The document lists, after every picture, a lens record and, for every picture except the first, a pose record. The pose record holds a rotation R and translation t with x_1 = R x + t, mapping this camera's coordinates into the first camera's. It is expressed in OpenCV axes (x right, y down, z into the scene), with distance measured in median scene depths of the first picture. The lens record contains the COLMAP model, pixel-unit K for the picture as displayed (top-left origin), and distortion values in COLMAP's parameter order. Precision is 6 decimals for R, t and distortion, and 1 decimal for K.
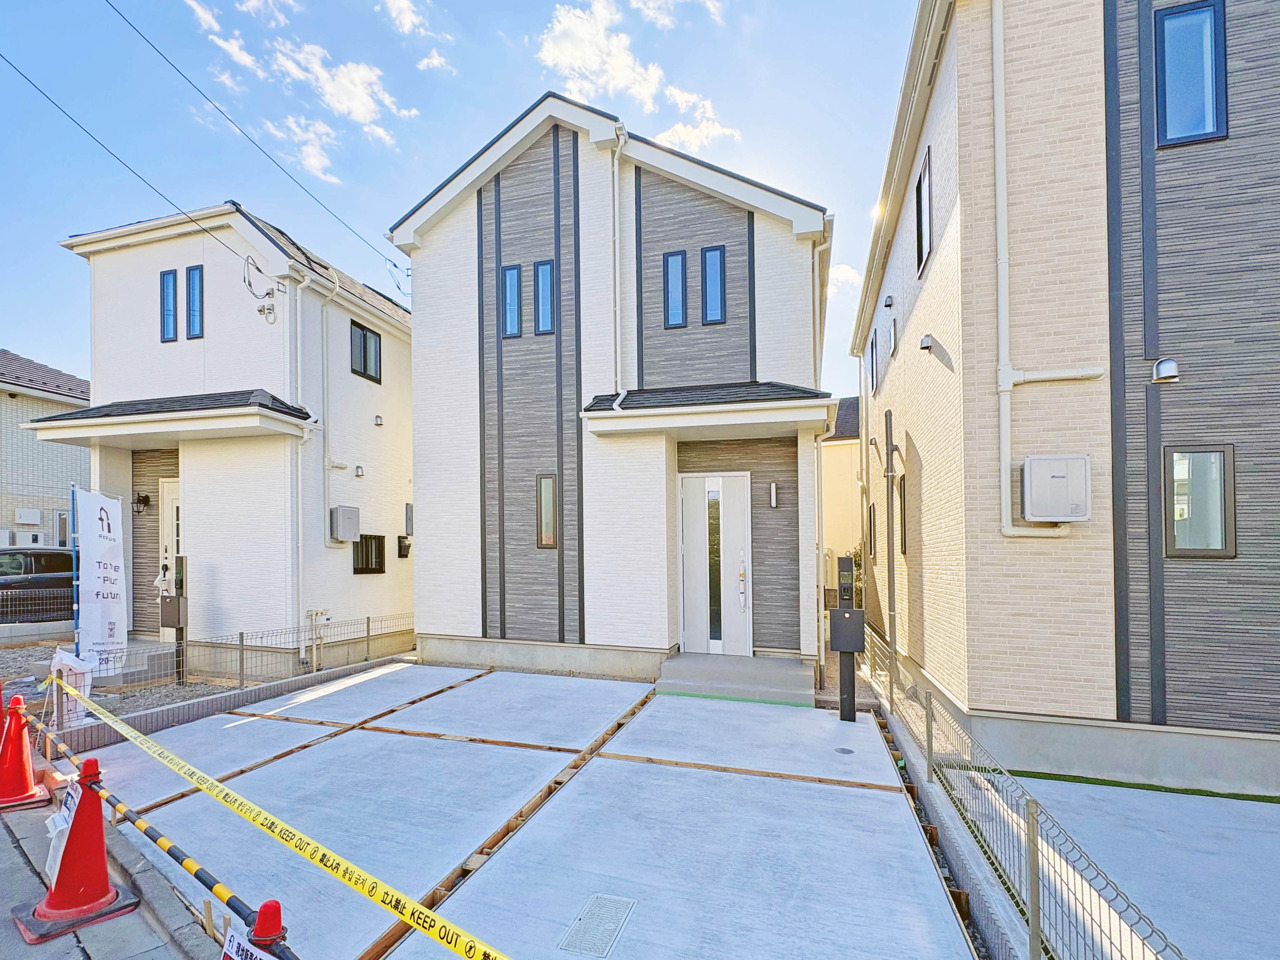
lens RADIAL K [[514.3, 0, 640.0], [0, 514.3, 480.0], [0, 0, 1]] dist [-0.000688, -0.000198]
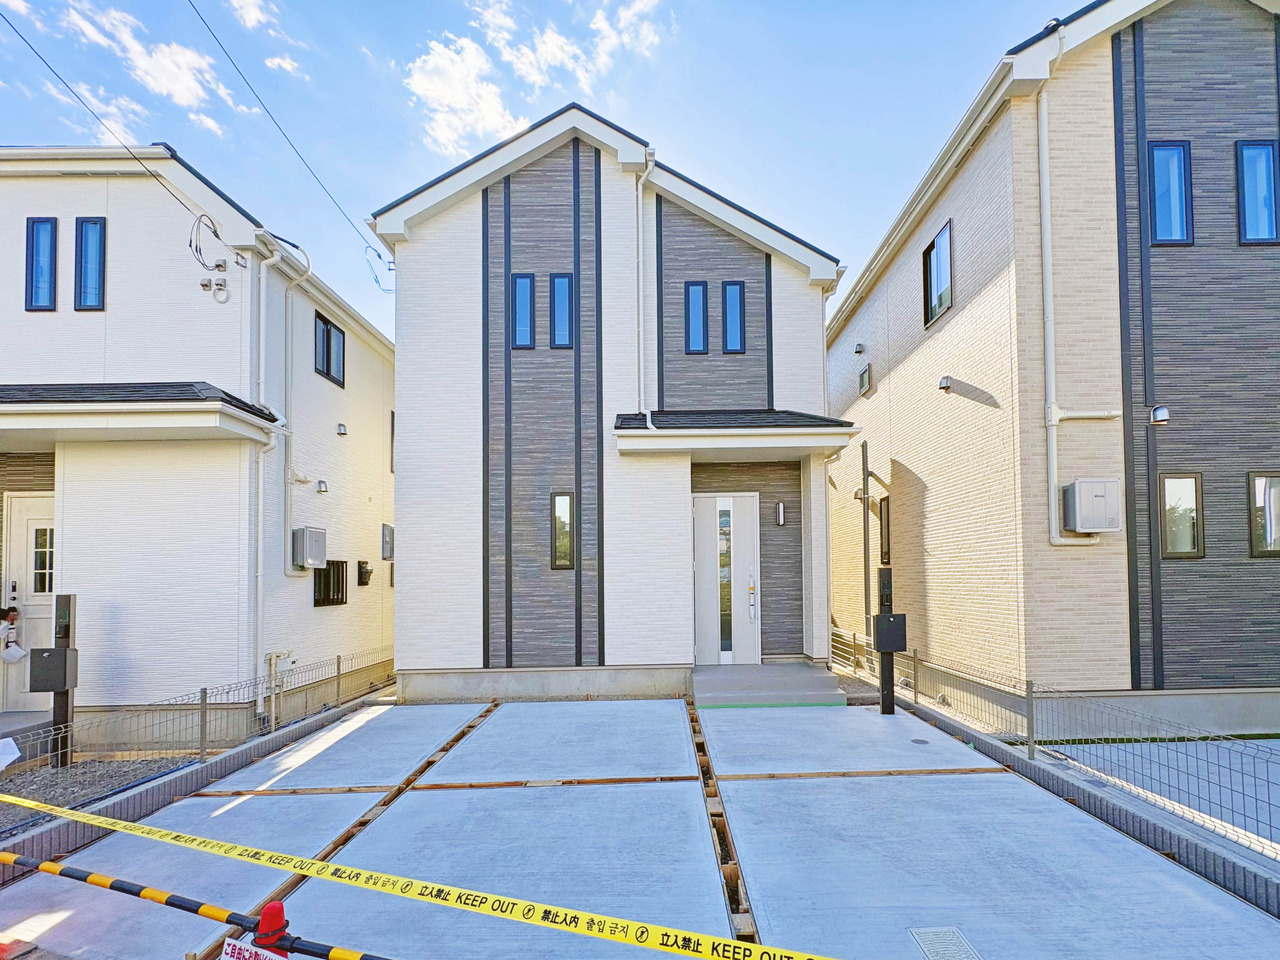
lens RADIAL K [[474.2, 0, 640.1], [0, 474.2, 495.8], [0, 0, 1]] dist [0.000518, 0.000291]
pose [[0.962081, 0.011966, 0.272502, -0.297420], [-0.006931, 0.999787, -0.019431, 0.012322], [-0.272676, 0.016806, 0.961959, 0.107175]]
